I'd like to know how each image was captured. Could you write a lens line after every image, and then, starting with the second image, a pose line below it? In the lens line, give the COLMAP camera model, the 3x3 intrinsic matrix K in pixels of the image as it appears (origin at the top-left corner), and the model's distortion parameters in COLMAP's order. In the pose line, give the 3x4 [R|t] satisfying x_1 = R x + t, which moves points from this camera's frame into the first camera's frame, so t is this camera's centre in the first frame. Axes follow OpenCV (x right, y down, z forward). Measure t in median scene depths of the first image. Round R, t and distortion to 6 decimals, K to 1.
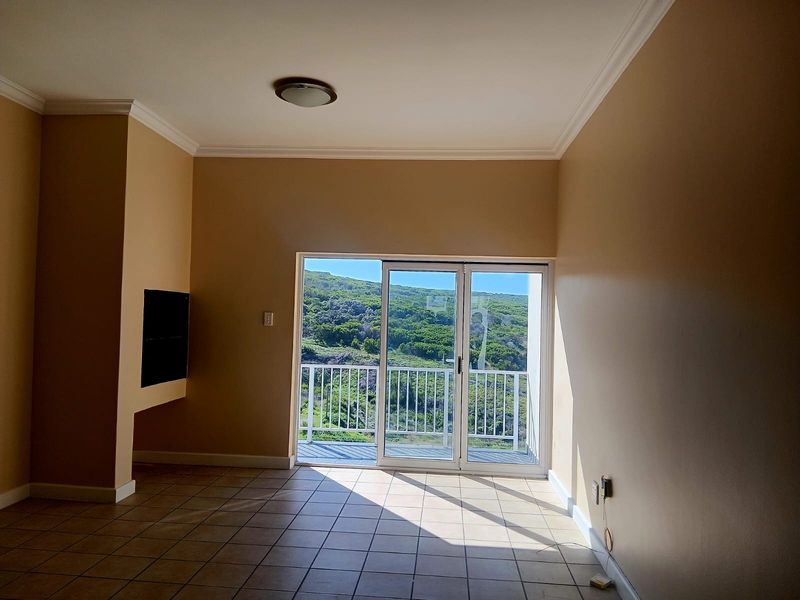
lens RADIAL K [[611.0, 0, 401.5], [0, 611.0, 298.4], [0, 0, 1]] dist [0.040708, -0.022842]
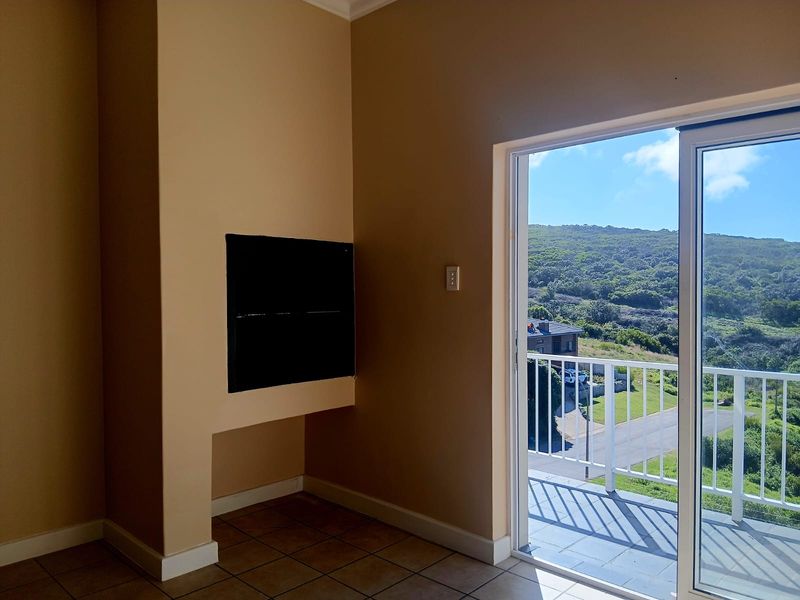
lens RADIAL K [[611.0, 0, 392.3], [0, 611.0, 301.4], [0, 0, 1]] dist [0.040708, -0.022842]
pose [[0.775672, -0.016822, -0.630912, 0.082215], [0.042088, 0.998798, 0.025114, 0.037898], [0.629731, -0.046034, 0.775448, 0.536199]]
